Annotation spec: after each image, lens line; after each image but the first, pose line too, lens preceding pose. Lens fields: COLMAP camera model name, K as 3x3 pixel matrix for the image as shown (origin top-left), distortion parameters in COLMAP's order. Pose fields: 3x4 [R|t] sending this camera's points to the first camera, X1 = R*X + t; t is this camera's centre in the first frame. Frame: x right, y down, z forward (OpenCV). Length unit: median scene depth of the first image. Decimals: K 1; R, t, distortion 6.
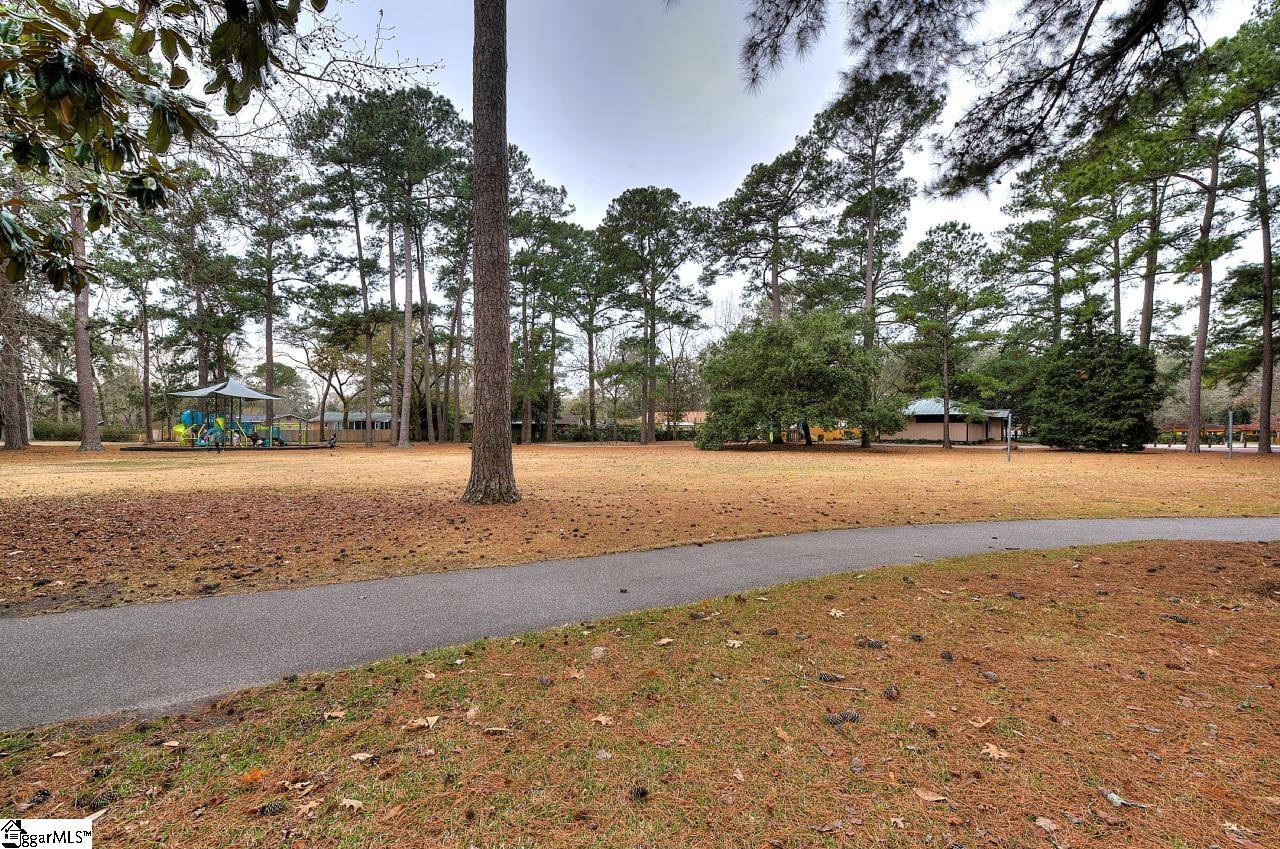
lens RADIAL K [[550.3, 0, 646.2], [0, 550.3, 437.9], [0, 0, 1]] dist [-0.002526, 0.005389]
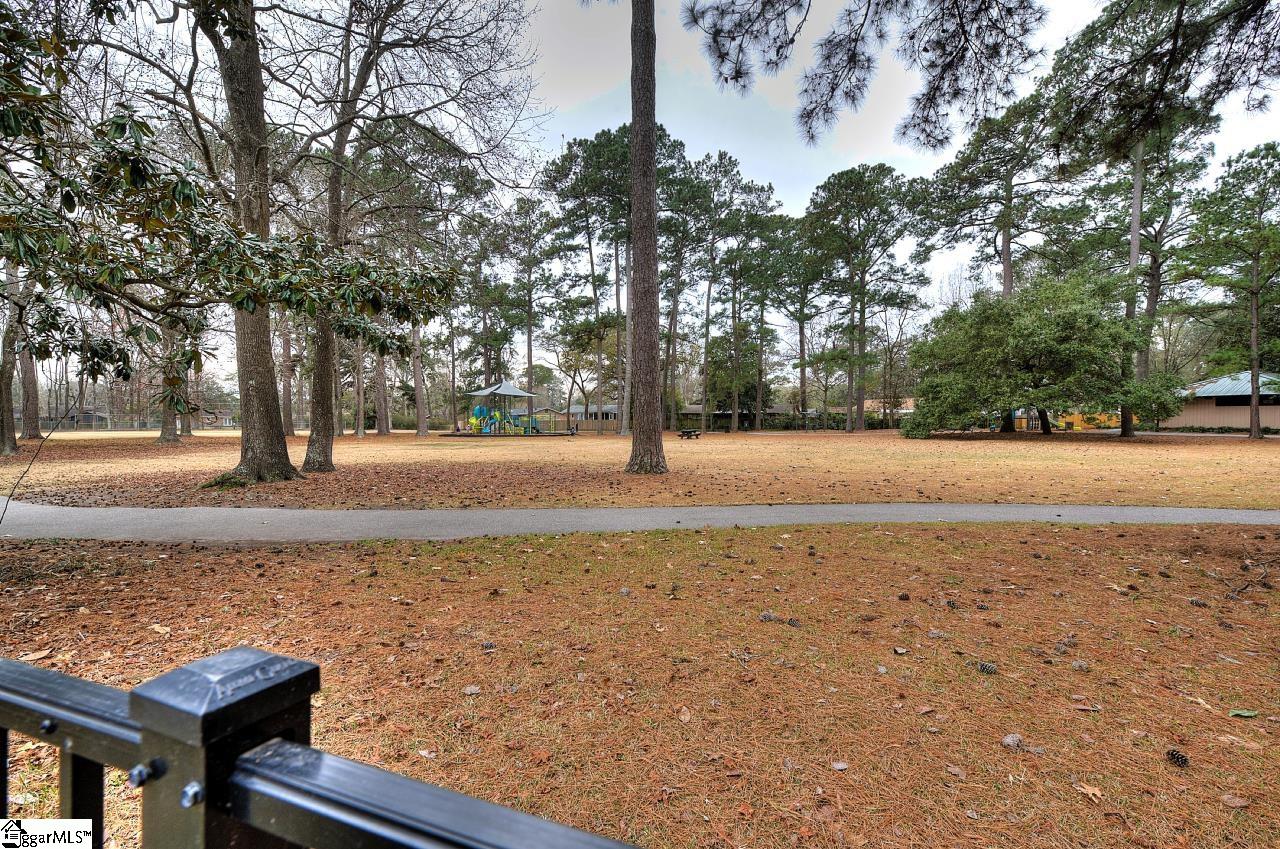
lens RADIAL K [[550.3, 0, 646.2], [0, 550.3, 437.9], [0, 0, 1]] dist [-0.002526, 0.005389]
pose [[0.919598, 0.005907, -0.392817, 0.044617], [0.001727, 0.999817, 0.019077, 0.001391], [0.392857, -0.018222, 0.919419, -0.041144]]
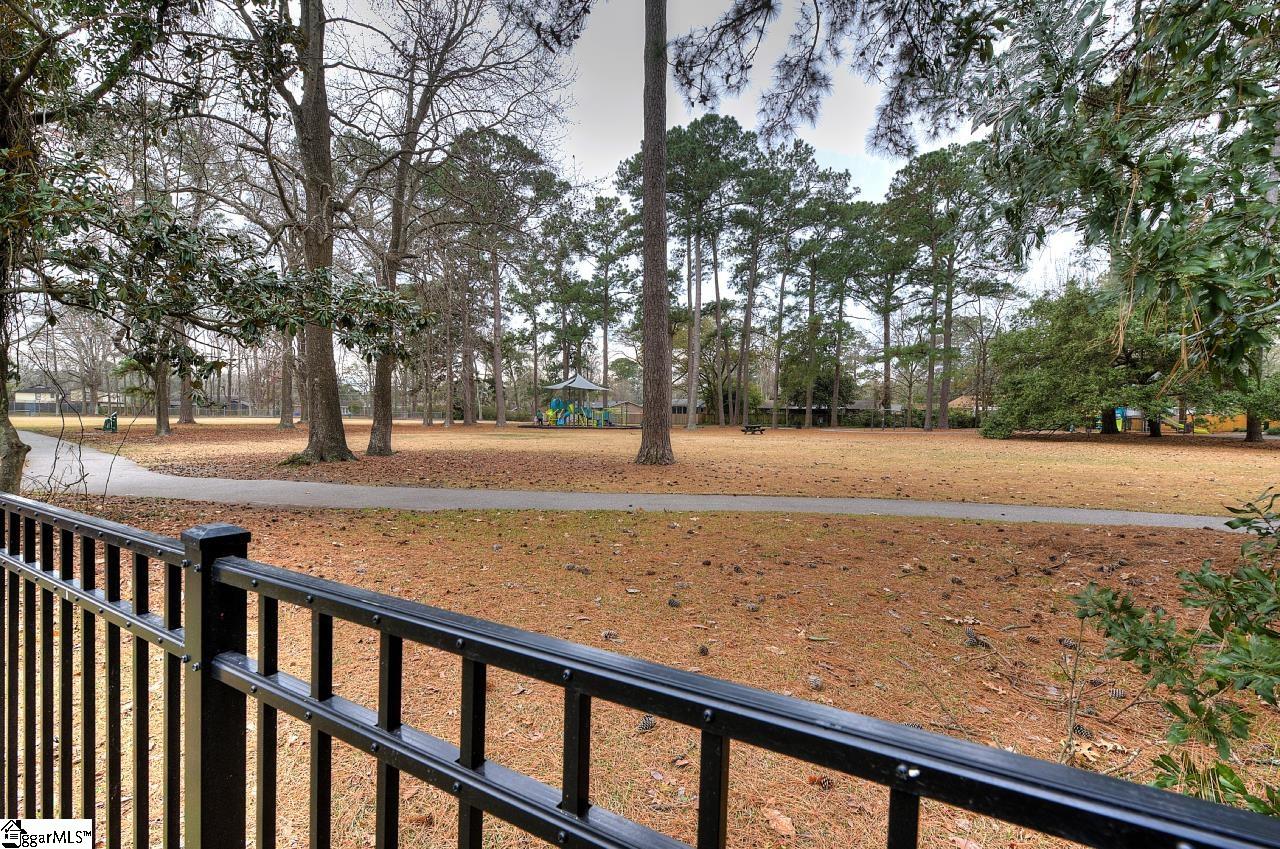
lens RADIAL K [[554.9, 0, 645.6], [0, 554.9, 438.3], [0, 0, 1]] dist [-0.000379, 0.000412]
pose [[0.845501, 0.028701, -0.533202, 0.085401], [-0.014112, 0.999407, 0.031418, 0.001059], [0.533787, -0.019040, 0.845404, -0.042243]]
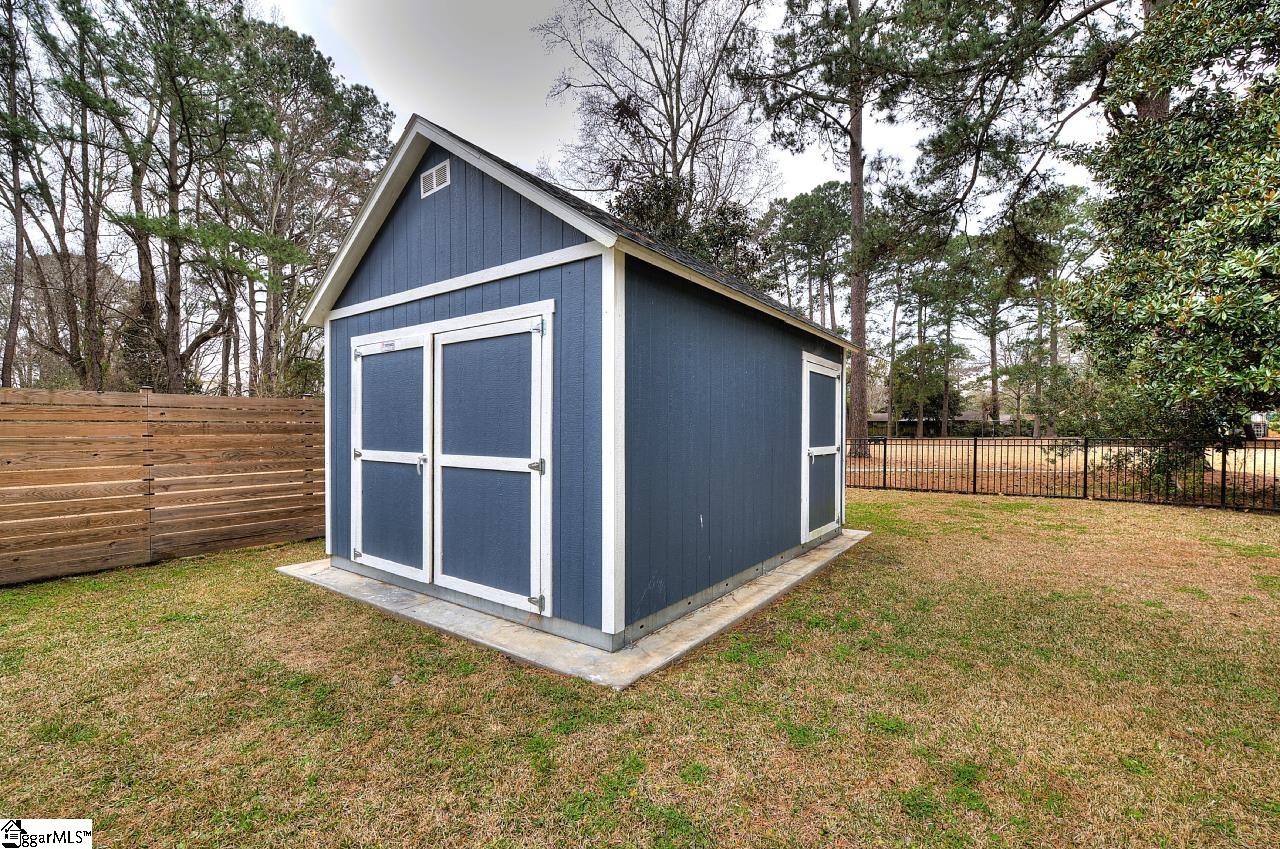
lens RADIAL K [[550.3, 0, 646.2], [0, 550.3, 437.9], [0, 0, 1]] dist [-0.002526, 0.005389]
pose [[0.756394, 0.002380, -0.654112, 0.111107], [0.001546, 0.999984, 0.005426, 0.002187], [0.654115, -0.005116, 0.756378, -0.273330]]
